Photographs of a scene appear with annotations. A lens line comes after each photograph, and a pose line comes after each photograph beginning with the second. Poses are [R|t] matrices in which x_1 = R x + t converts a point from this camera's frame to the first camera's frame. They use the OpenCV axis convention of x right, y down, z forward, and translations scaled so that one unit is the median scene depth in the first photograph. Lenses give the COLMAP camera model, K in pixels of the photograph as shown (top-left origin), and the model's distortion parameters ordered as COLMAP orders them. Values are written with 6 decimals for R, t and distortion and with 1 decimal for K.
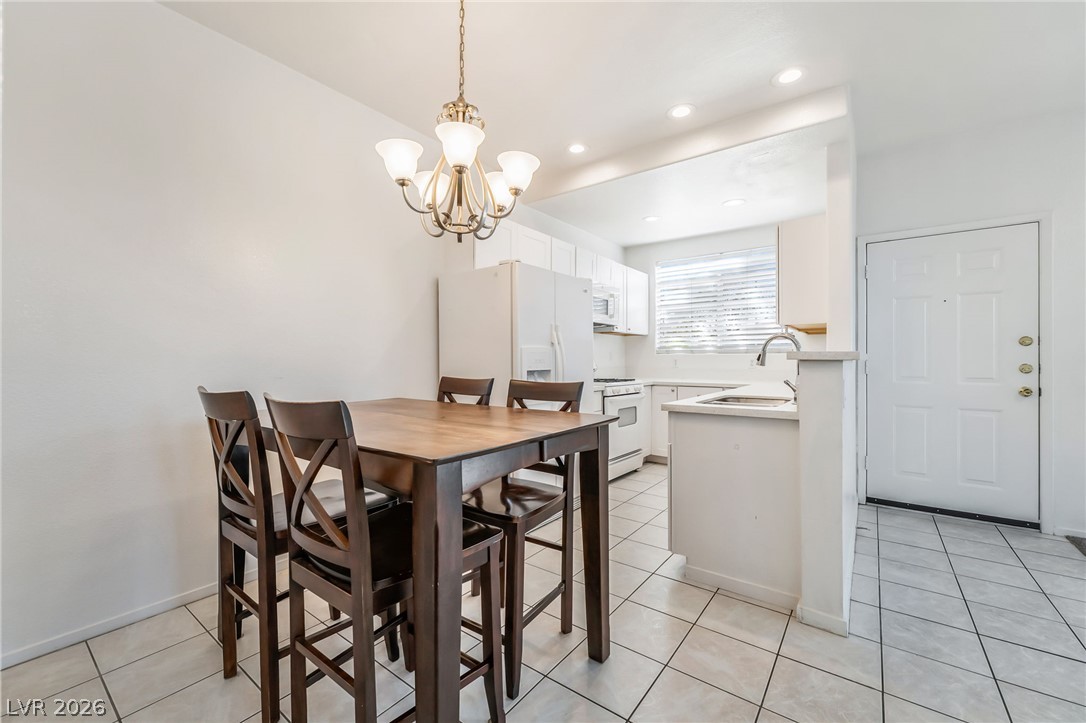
lens RADIAL K [[437.2, 0, 540.7], [0, 437.2, 364.6], [0, 0, 1]] dist [-0.000487, 0.000025]
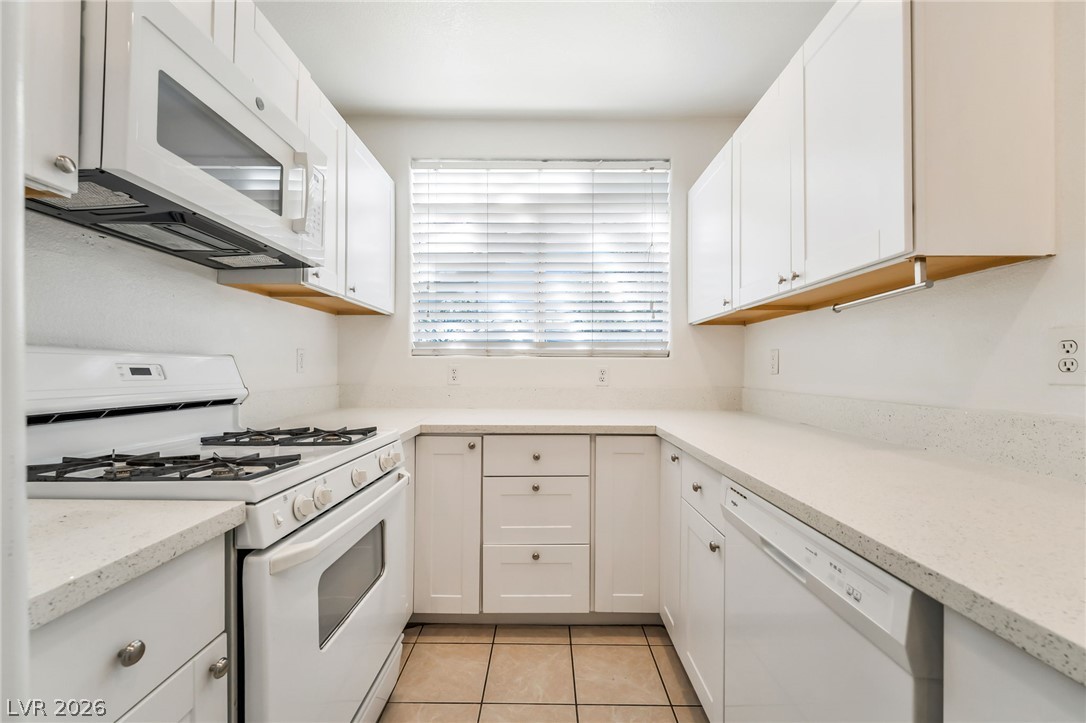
lens RADIAL K [[437.2, 0, 540.7], [0, 437.2, 364.6], [0, 0, 1]] dist [-0.000487, 0.000025]
pose [[0.801063, 0.009766, 0.598500, 0.167682], [0.001473, 0.999832, -0.018285, -0.011295], [-0.598578, 0.015529, 0.800914, 0.946546]]
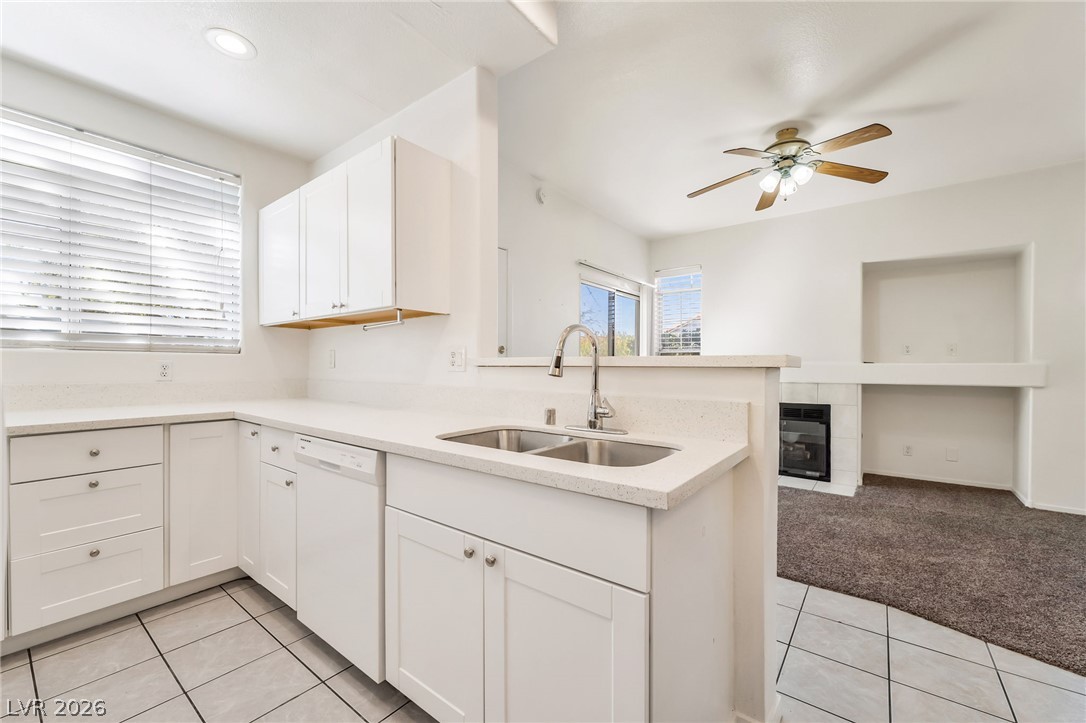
lens RADIAL K [[441.5, 0, 539.3], [0, 441.5, 369.0], [0, 0, 1]] dist [-0.000547, -0.000126]
pose [[0.011846, -0.007067, 0.999905, -0.060010], [0.006450, 0.999955, 0.006991, -0.010069], [-0.999909, 0.006367, 0.011891, 0.824862]]
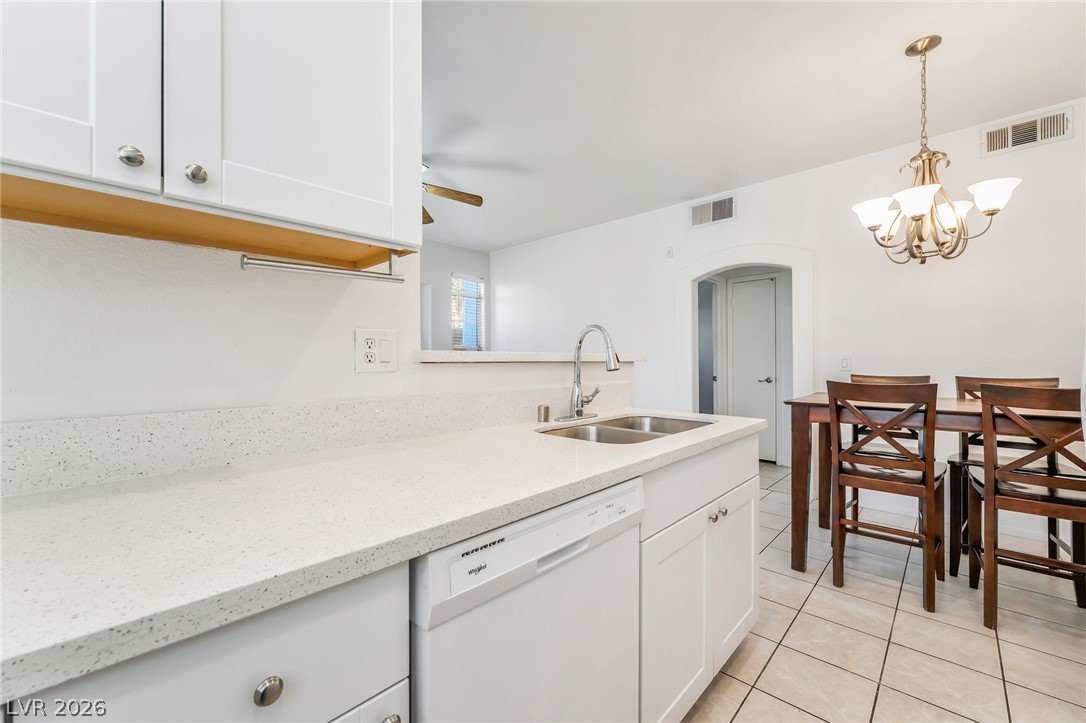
lens RADIAL K [[437.2, 0, 540.7], [0, 437.2, 364.6], [0, 0, 1]] dist [-0.000487, 0.000025]
pose [[-0.994436, 0.001962, 0.105328, 0.441485], [0.003929, 0.999822, 0.018468, -0.016151], [-0.105273, 0.018779, -0.994266, 1.347879]]
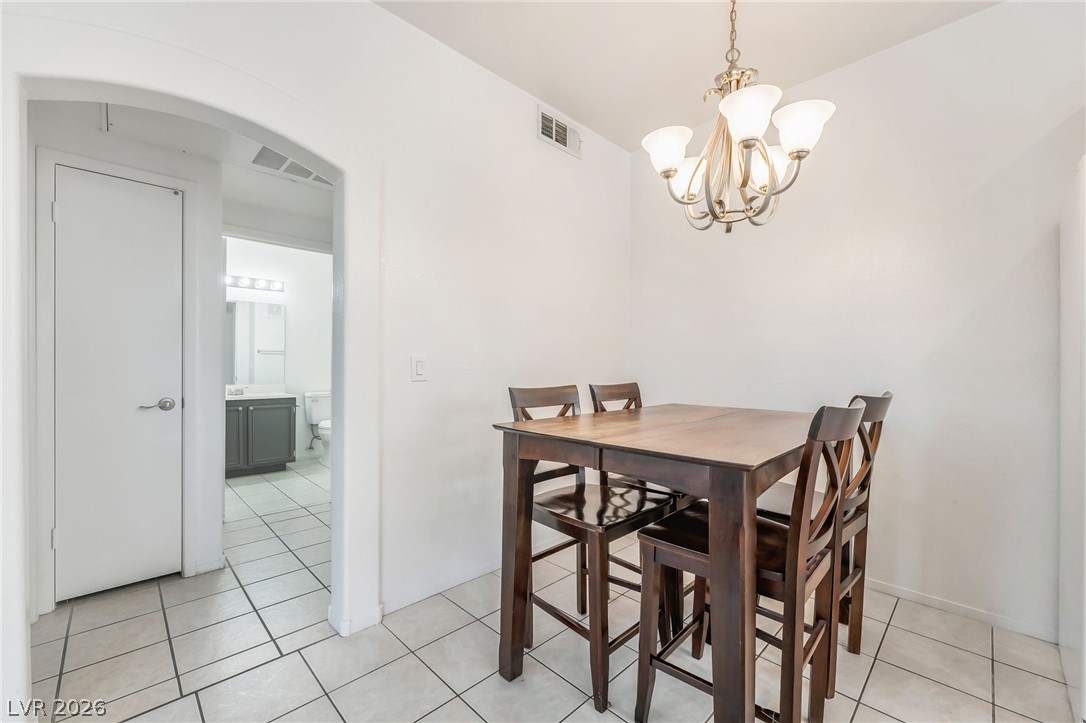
lens RADIAL K [[437.2, 0, 540.7], [0, 437.2, 364.6], [0, 0, 1]] dist [-0.000487, 0.000025]
pose [[-0.147969, 0.000321, -0.988992, 0.425814], [-0.015309, 0.999879, 0.002615, -0.006784], [0.988873, 0.015527, -0.147946, 0.432916]]
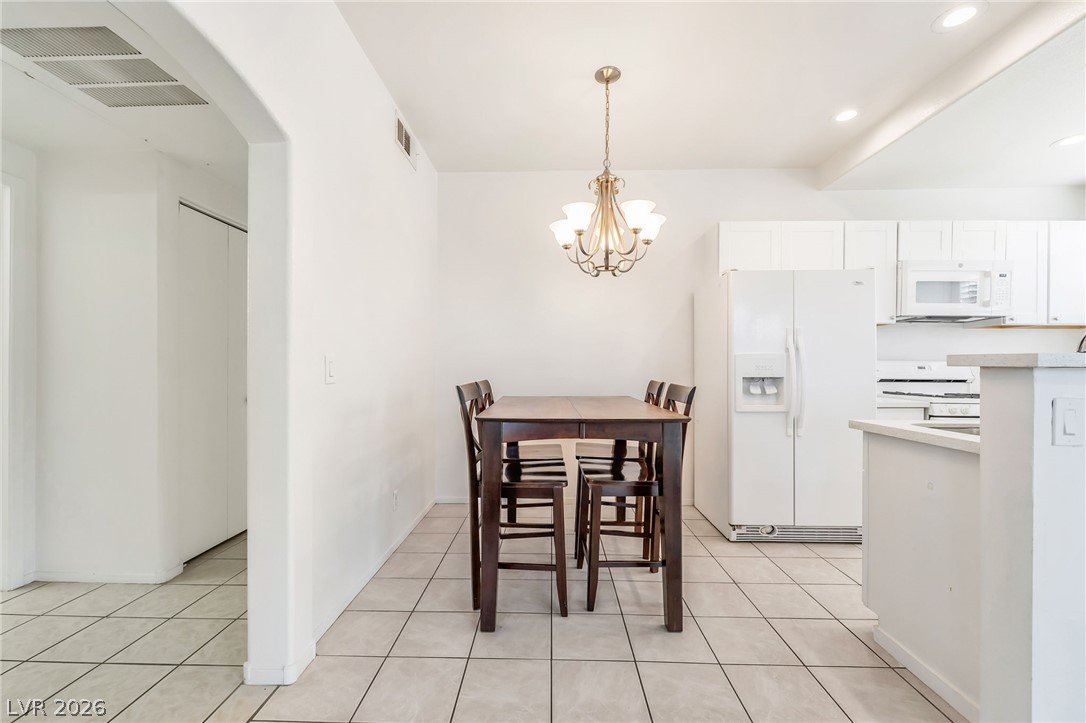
lens RADIAL K [[441.5, 0, 539.3], [0, 441.5, 369.0], [0, 0, 1]] dist [-0.000547, -0.000126]
pose [[0.581144, 0.005718, -0.813781, 0.461424], [-0.009958, 0.999950, -0.000084, -0.000135], [0.813740, 0.008153, 0.581172, 0.024750]]
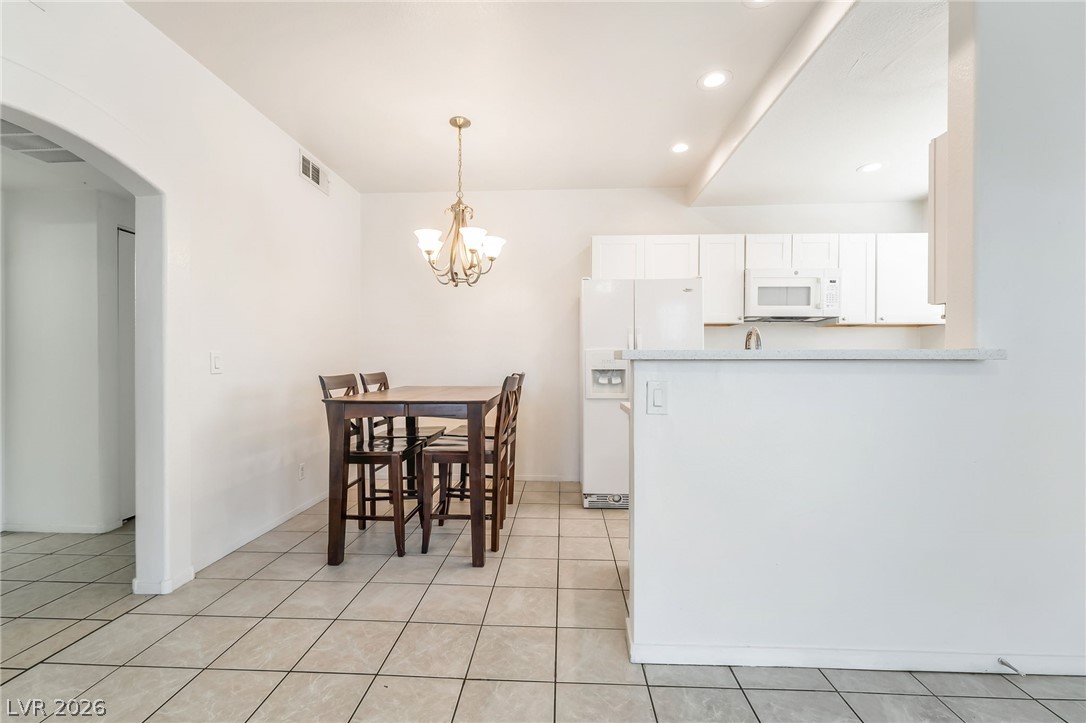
lens RADIAL K [[437.2, 0, 540.7], [0, 437.2, 364.6], [0, 0, 1]] dist [-0.000487, 0.000025]
pose [[0.563774, 0.006022, -0.825907, 0.775537], [-0.008975, 0.999959, 0.001165, 0.000311], [0.825880, 0.006756, 0.563805, 0.185703]]
